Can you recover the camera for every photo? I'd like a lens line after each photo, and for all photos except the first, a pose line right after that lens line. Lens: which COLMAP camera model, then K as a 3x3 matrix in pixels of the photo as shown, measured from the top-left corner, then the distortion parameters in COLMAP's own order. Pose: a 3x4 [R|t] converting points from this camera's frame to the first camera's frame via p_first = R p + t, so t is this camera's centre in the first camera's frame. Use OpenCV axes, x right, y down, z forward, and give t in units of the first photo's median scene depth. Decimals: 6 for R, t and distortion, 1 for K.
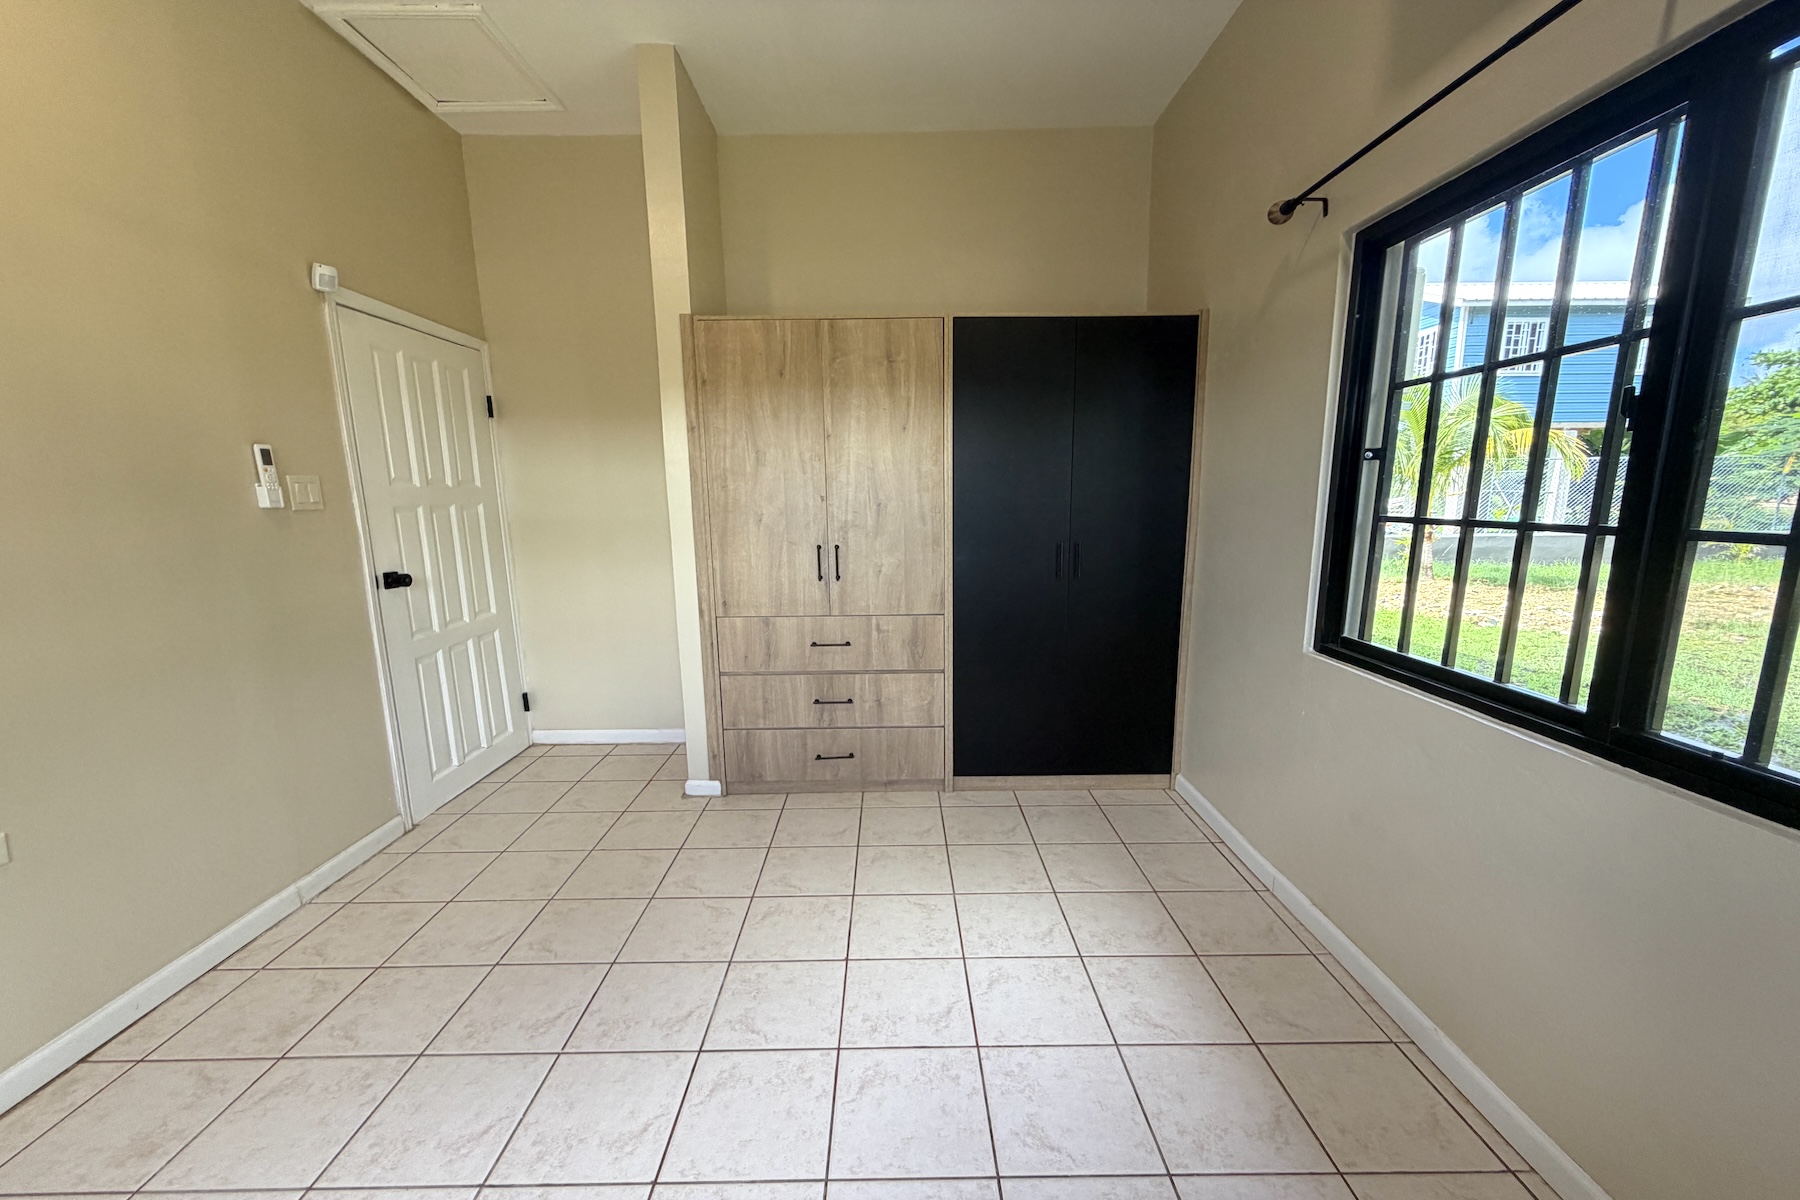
lens RADIAL K [[723.5, 0, 898.9], [0, 723.5, 619.6], [0, 0, 1]] dist [0.001541, 0.000032]
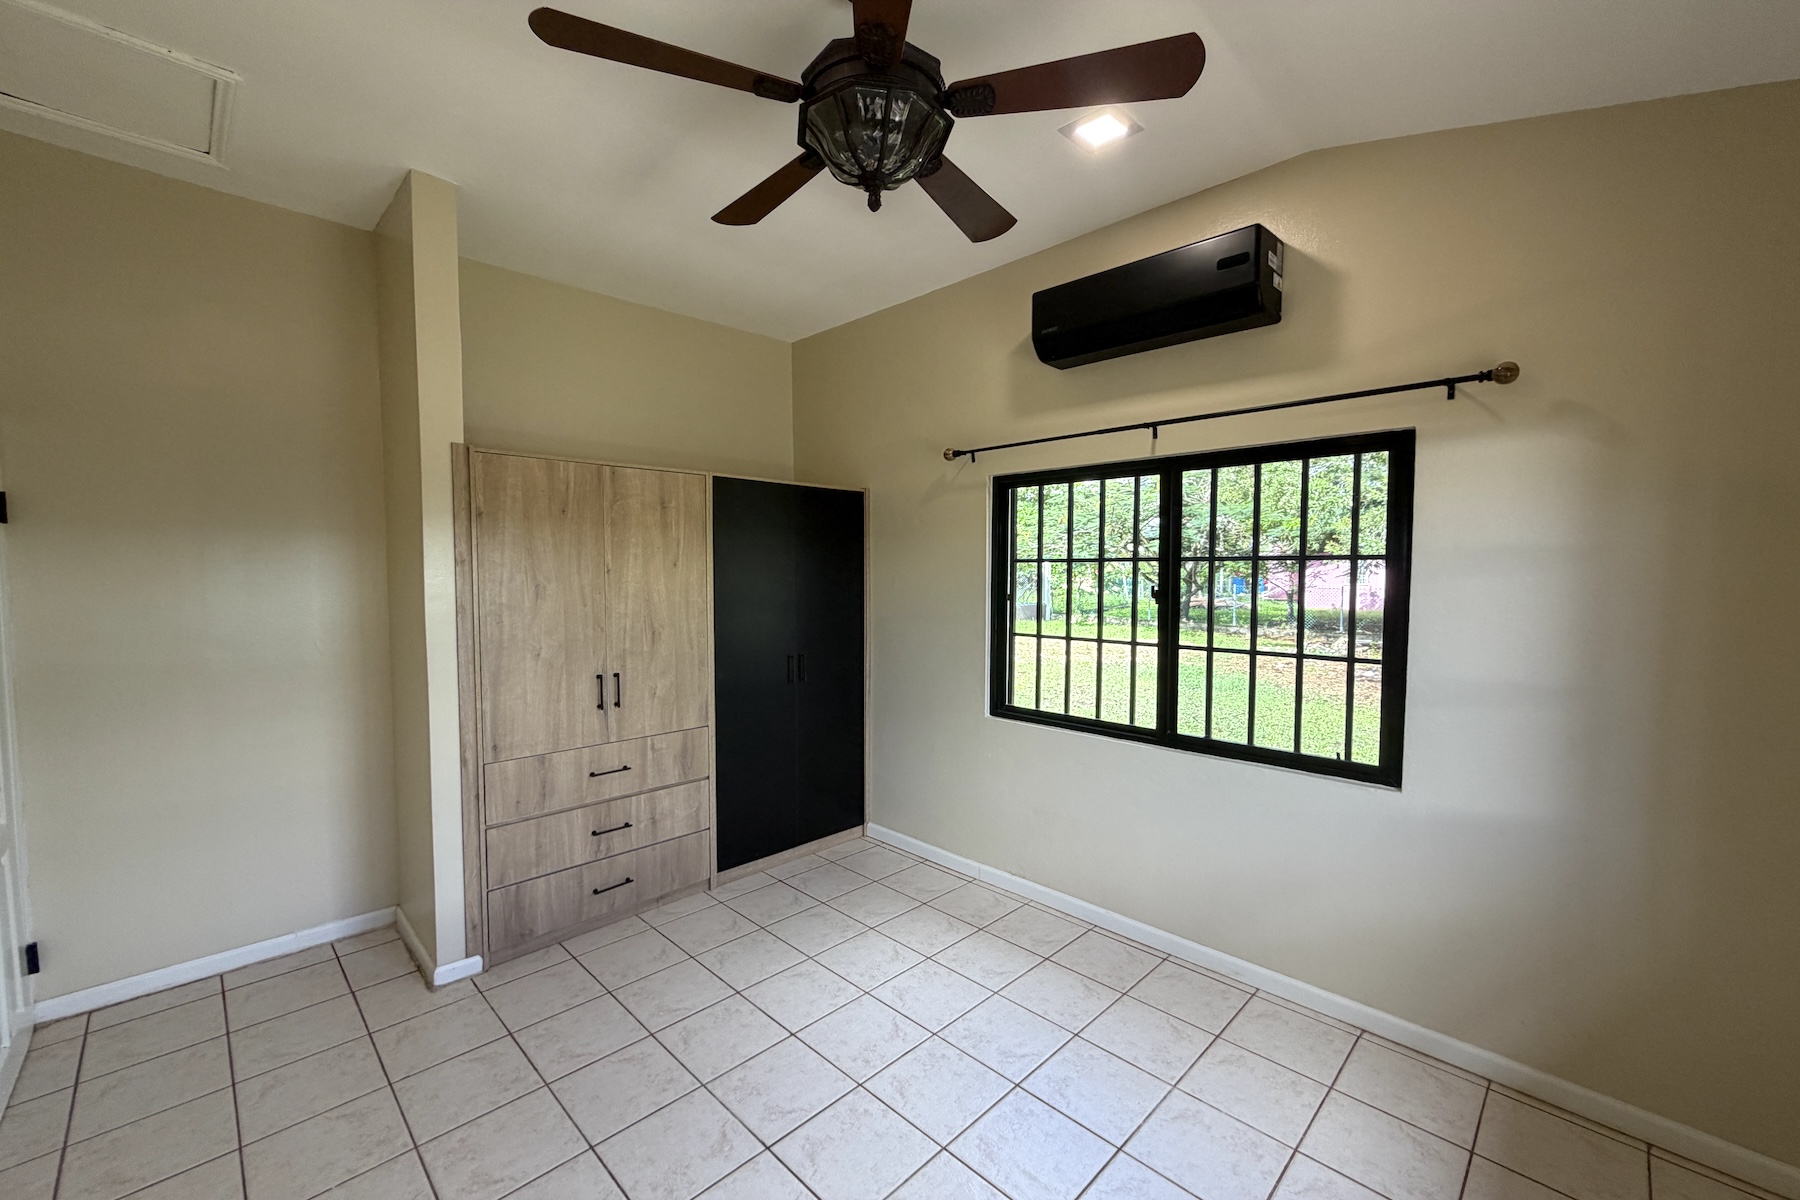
lens RADIAL K [[719.3, 0, 905.5], [0, 719.3, 595.2], [0, 0, 1]] dist [-0.000007, 0.000039]
pose [[0.706755, -0.012486, 0.707348, -0.513339], [0.112917, 0.989017, -0.095365, -0.067510], [-0.698389, 0.147272, 0.700403, -0.029633]]
